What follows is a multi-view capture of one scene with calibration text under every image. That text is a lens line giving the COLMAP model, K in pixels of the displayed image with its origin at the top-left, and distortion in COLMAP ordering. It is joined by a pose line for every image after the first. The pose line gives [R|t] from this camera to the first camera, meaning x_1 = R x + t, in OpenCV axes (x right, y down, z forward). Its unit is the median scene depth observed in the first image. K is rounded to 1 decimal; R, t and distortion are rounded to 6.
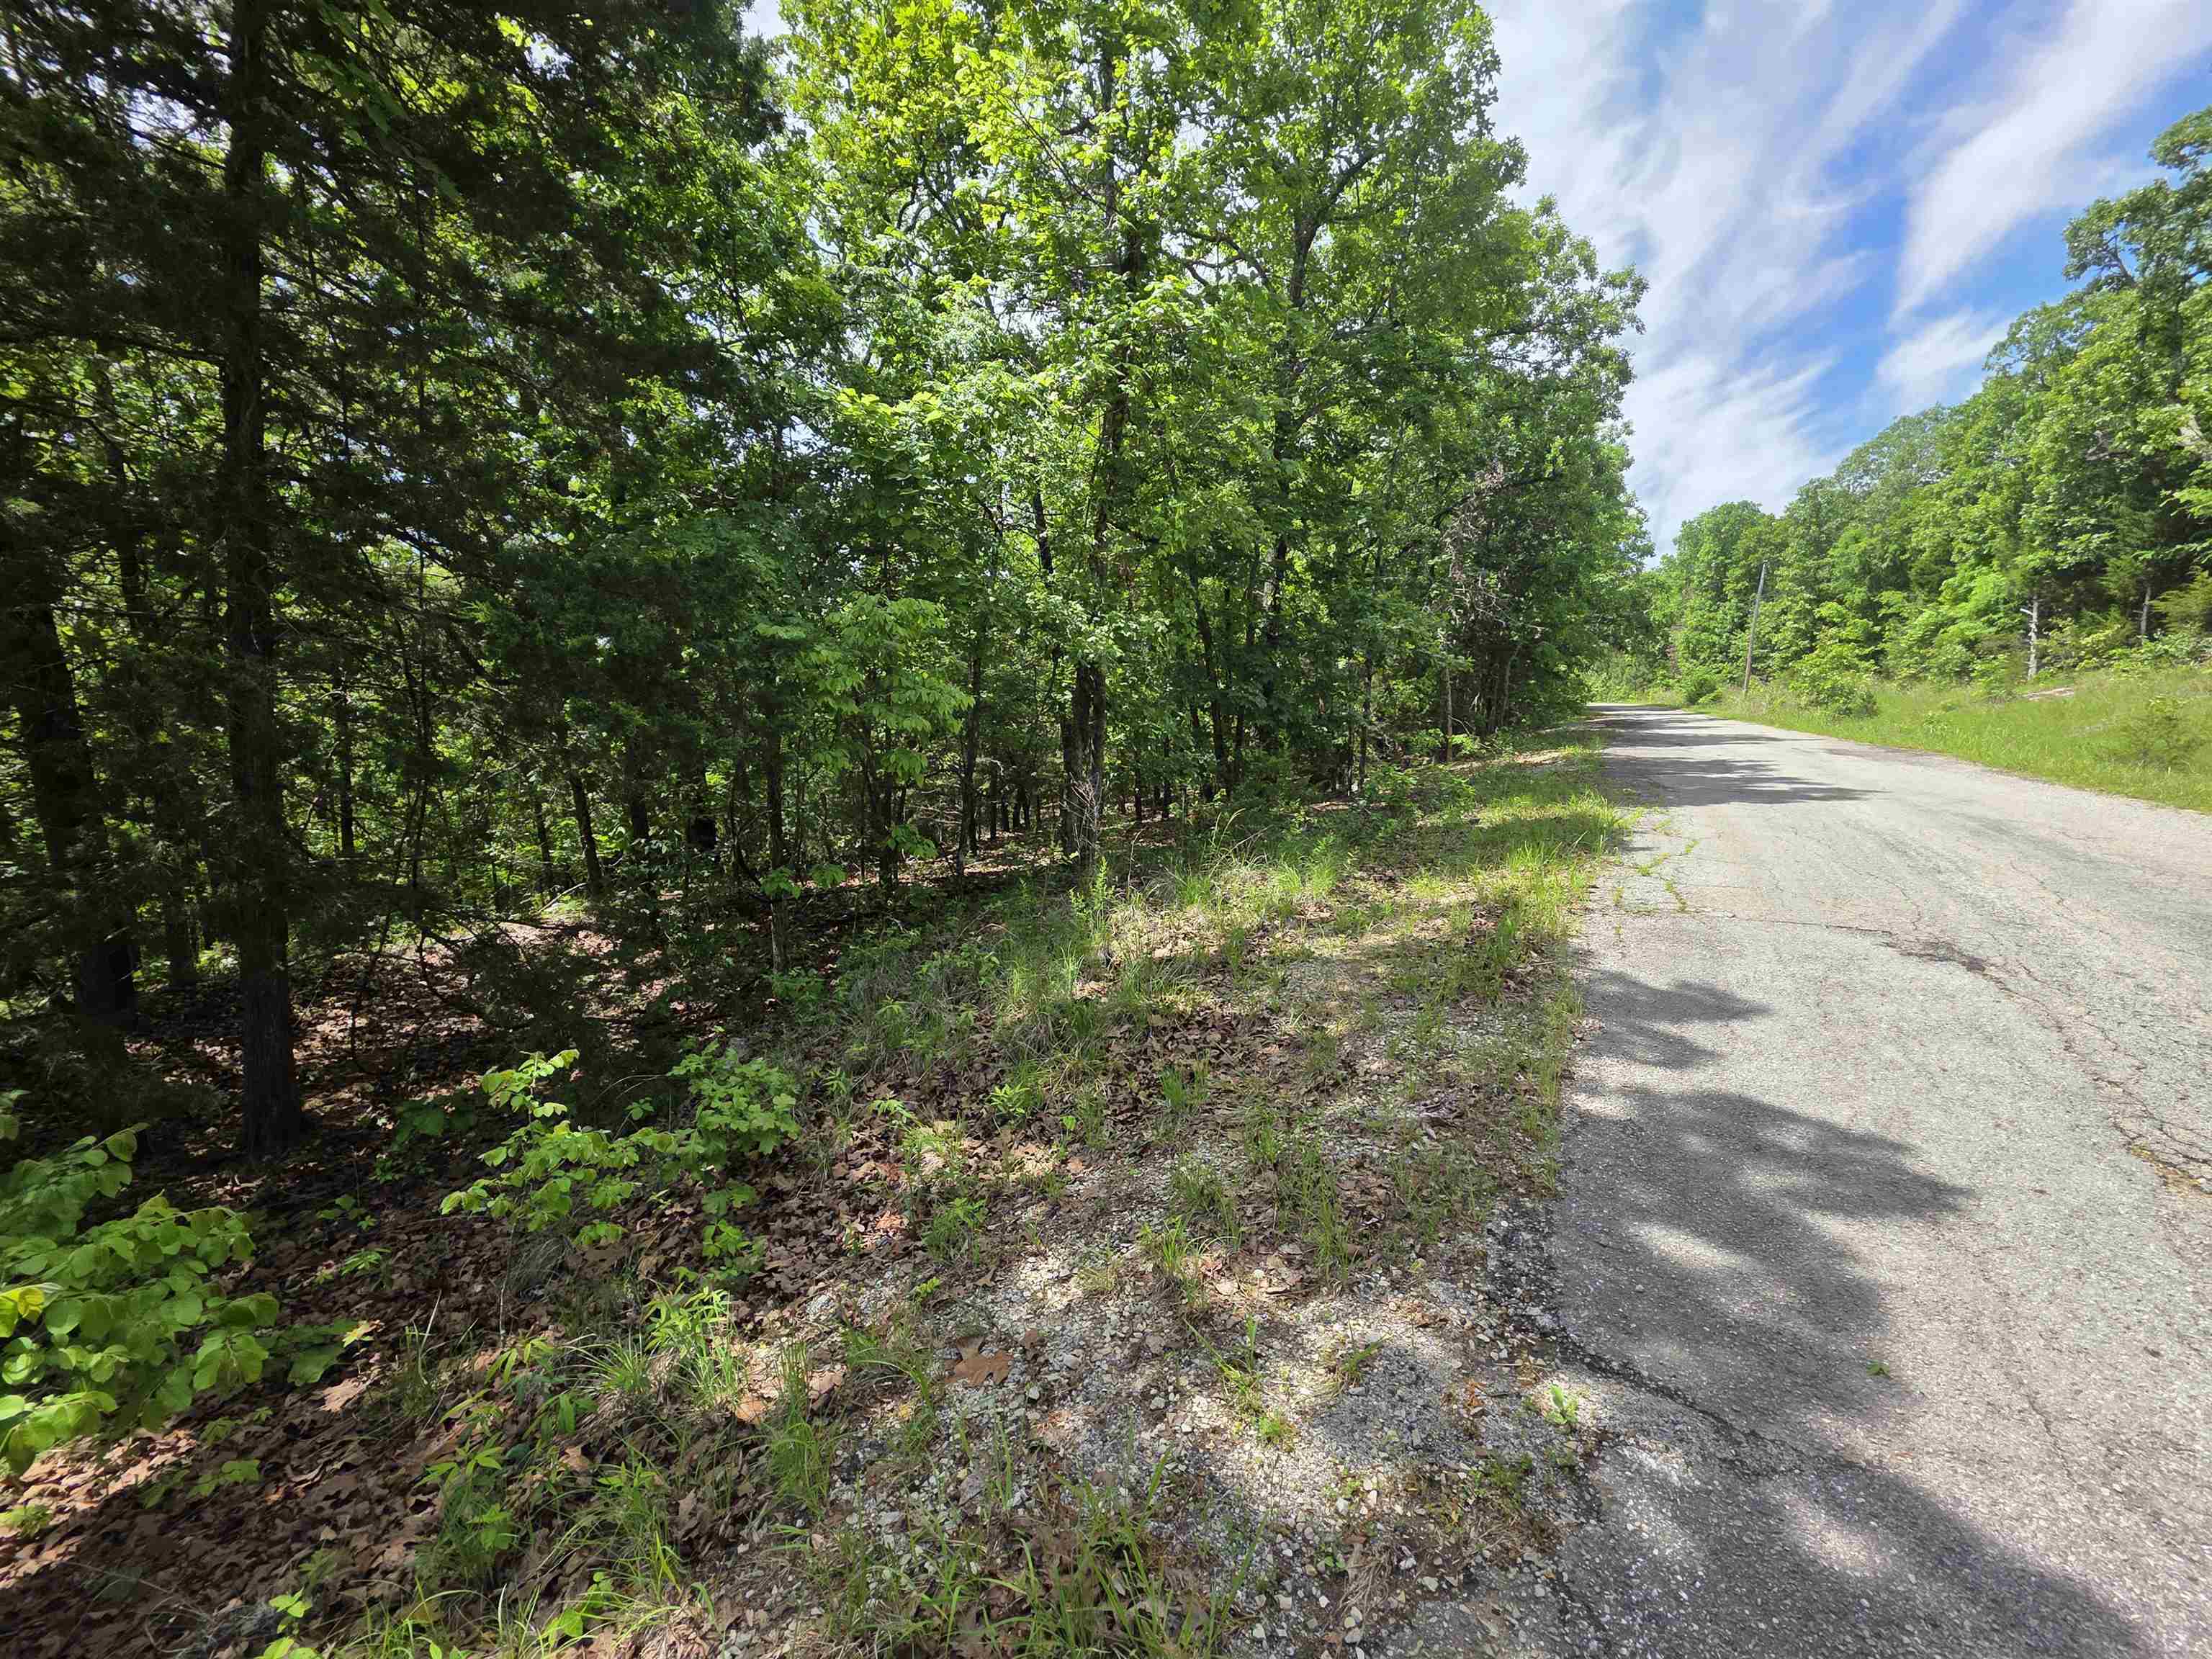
lens RADIAL K [[890.9, 0, 1111.7], [0, 890.9, 836.8], [0, 0, 1]] dist [0.004528, -0.000762]
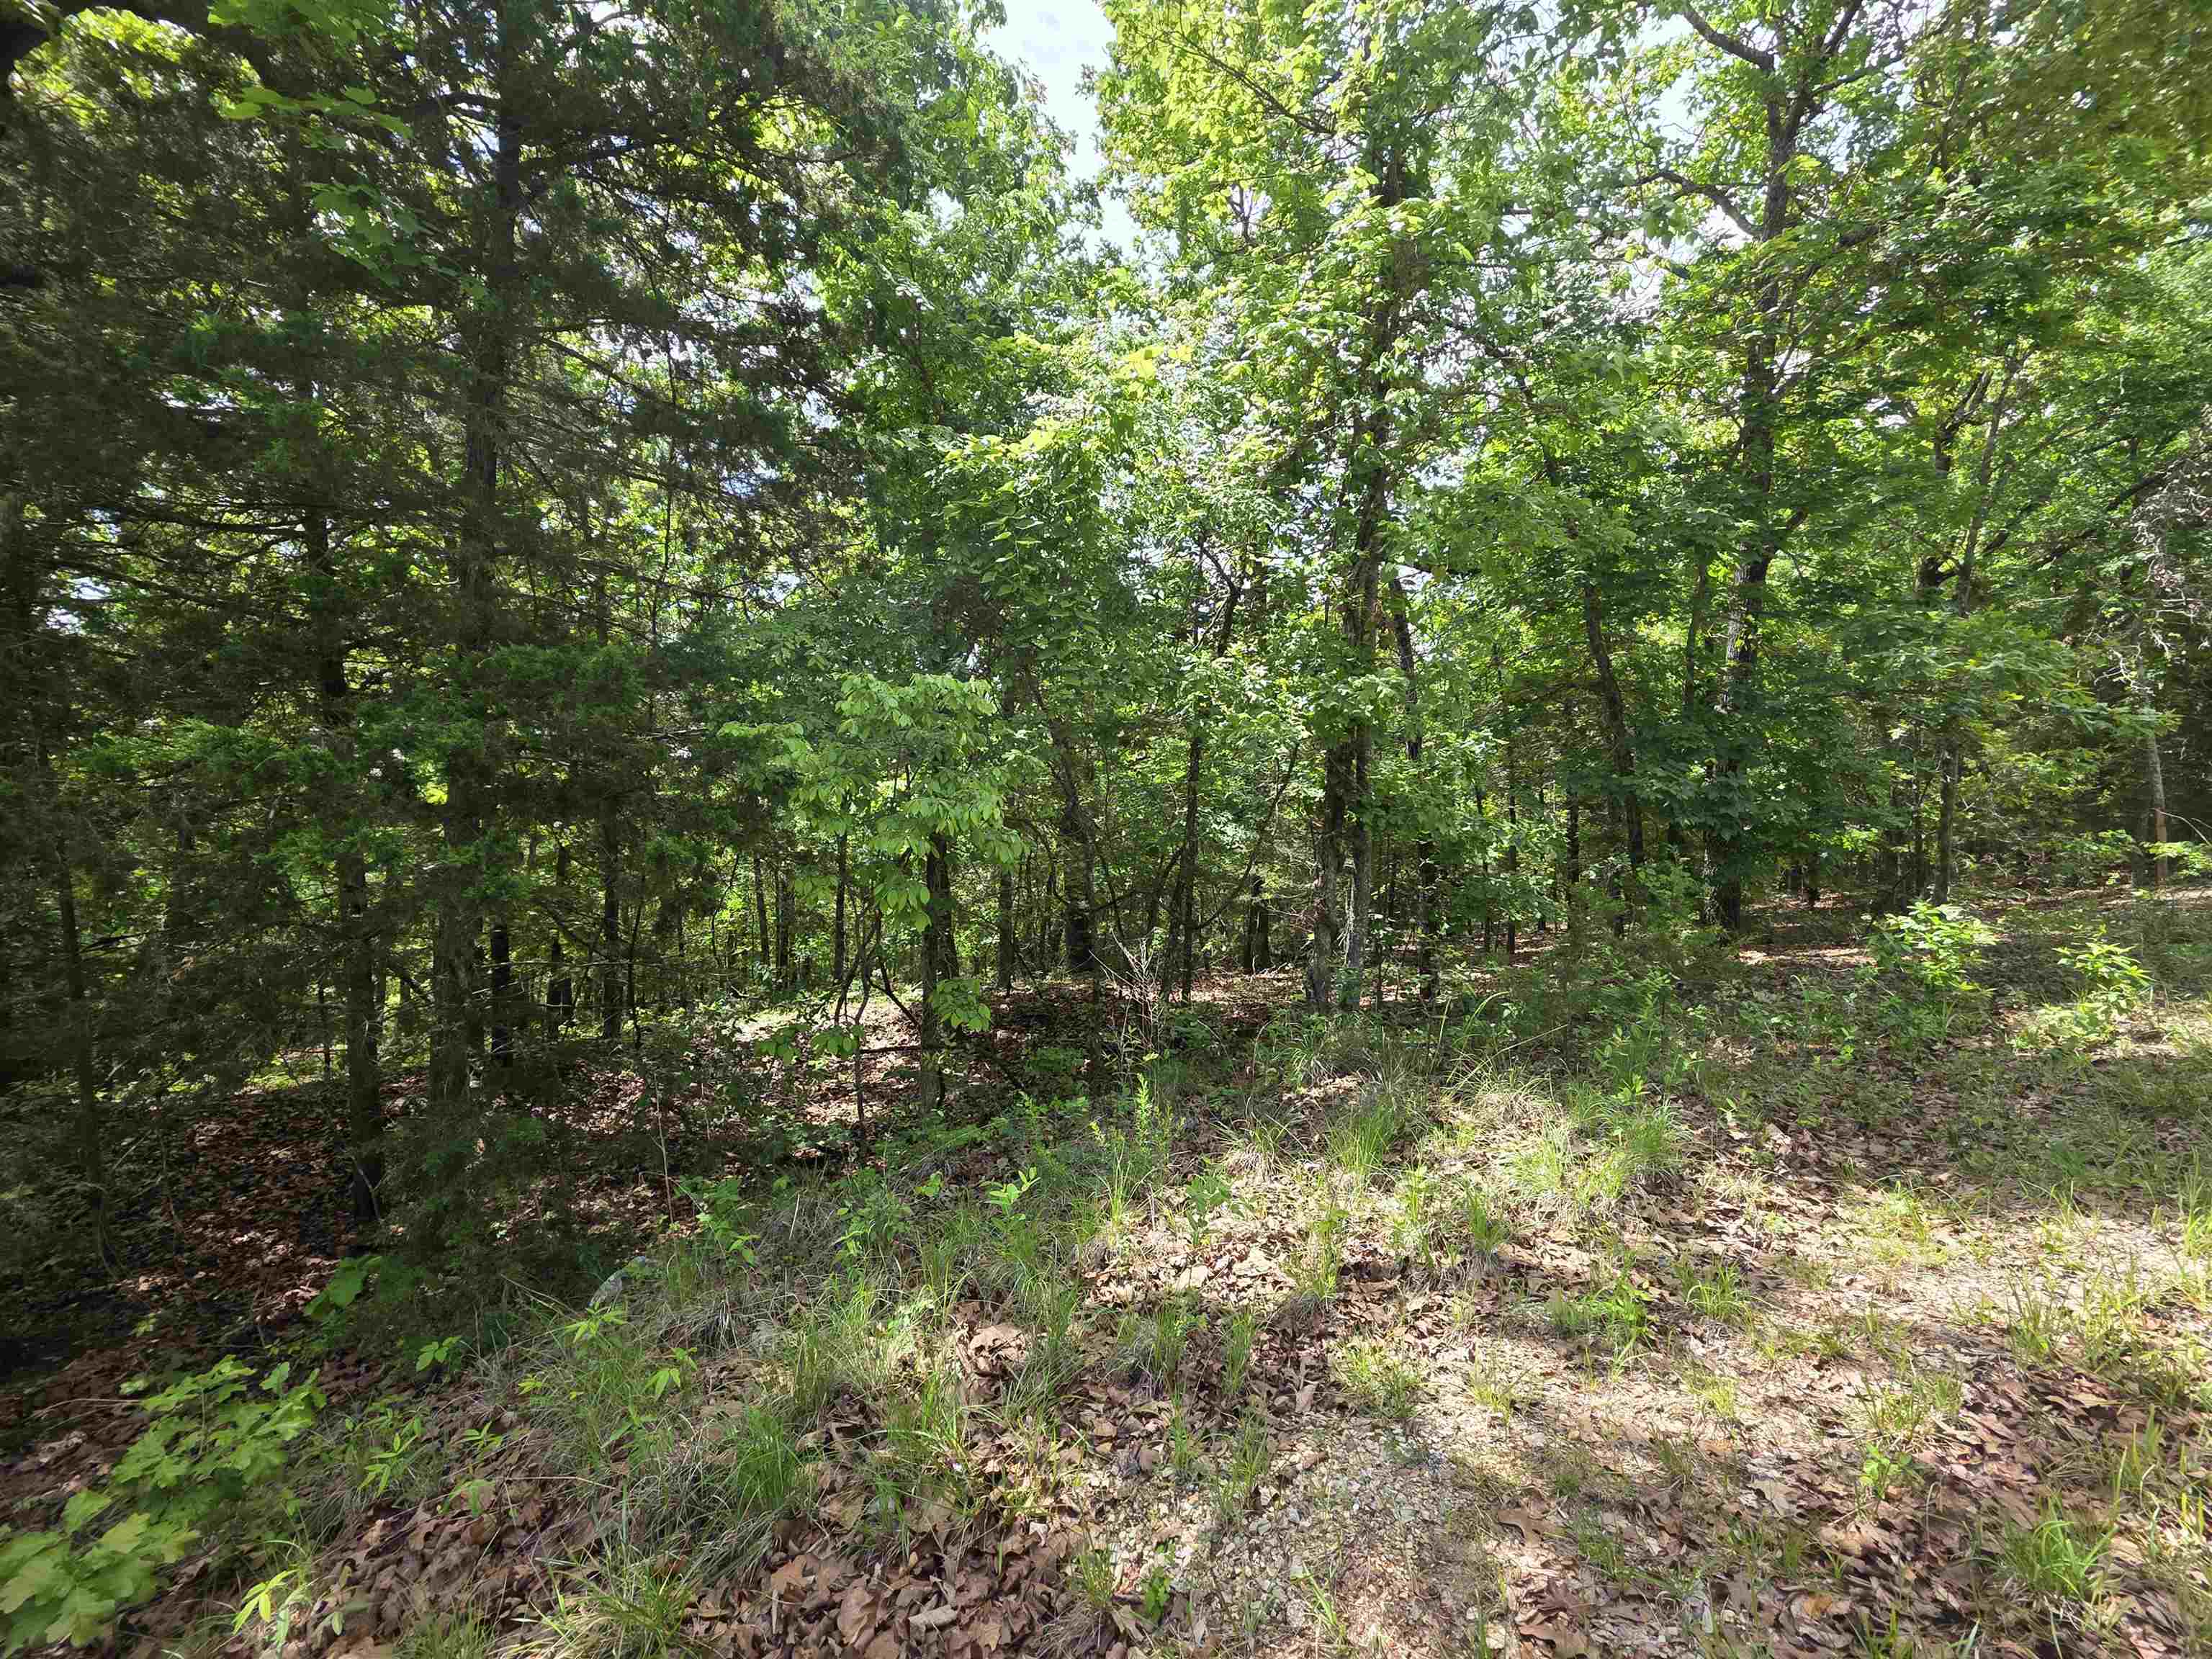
lens RADIAL K [[890.9, 0, 1107.1], [0, 890.9, 827.3], [0, 0, 1]] dist [0.004528, -0.000762]
pose [[0.860380, 0.008576, -0.509581, 0.110941], [-0.062660, 0.994053, -0.089066, -0.035297], [0.505787, 0.108561, 0.855800, 0.185826]]
